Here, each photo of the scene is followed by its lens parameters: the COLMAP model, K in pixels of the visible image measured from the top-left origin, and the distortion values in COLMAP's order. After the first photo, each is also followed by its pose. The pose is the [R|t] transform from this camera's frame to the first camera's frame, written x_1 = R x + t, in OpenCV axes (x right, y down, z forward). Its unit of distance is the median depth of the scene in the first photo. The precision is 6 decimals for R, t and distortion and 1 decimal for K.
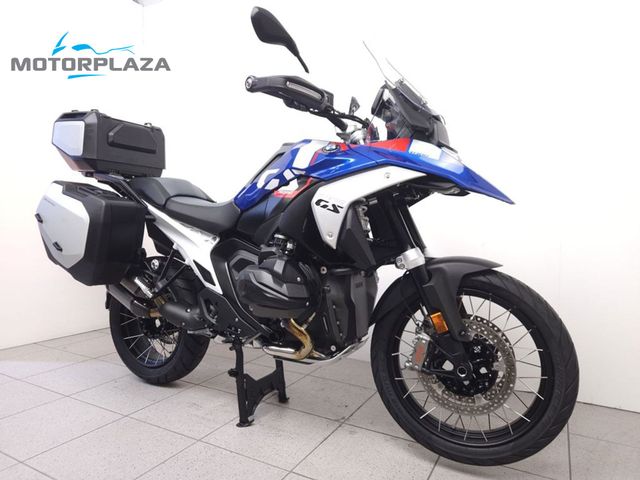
lens RADIAL K [[435.2, 0, 320.0], [0, 435.2, 240.0], [0, 0, 1]] dist [0.072194, 0.000129]
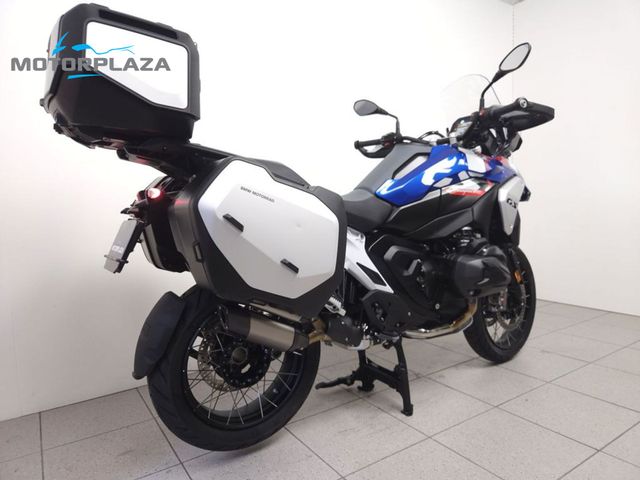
lens RADIAL K [[435.2, 0, 320.0], [0, 435.2, 240.0], [0, 0, 1]] dist [0.072194, 0.000129]
pose [[0.465279, -0.082927, 0.881271, -1.166260], [0.042294, 0.996547, 0.071445, -0.069815], [-0.884153, 0.004031, 0.467180, 0.707745]]
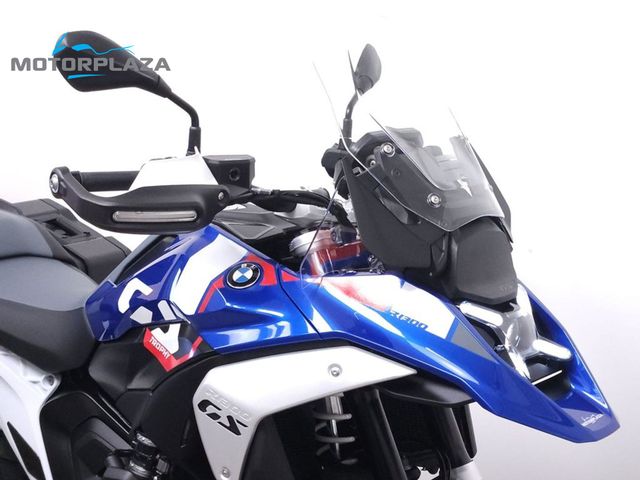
lens RADIAL K [[1216.1, 0, 320.0], [0, 1216.1, 240.0], [0, 0, 1]] dist [0.016878, 0.121976]
pose [[0.986309, 0.040041, -0.159973, 0.268824], [-0.016123, 0.988841, 0.148101, -0.378868], [0.164118, -0.143494, 0.975948, -0.225560]]
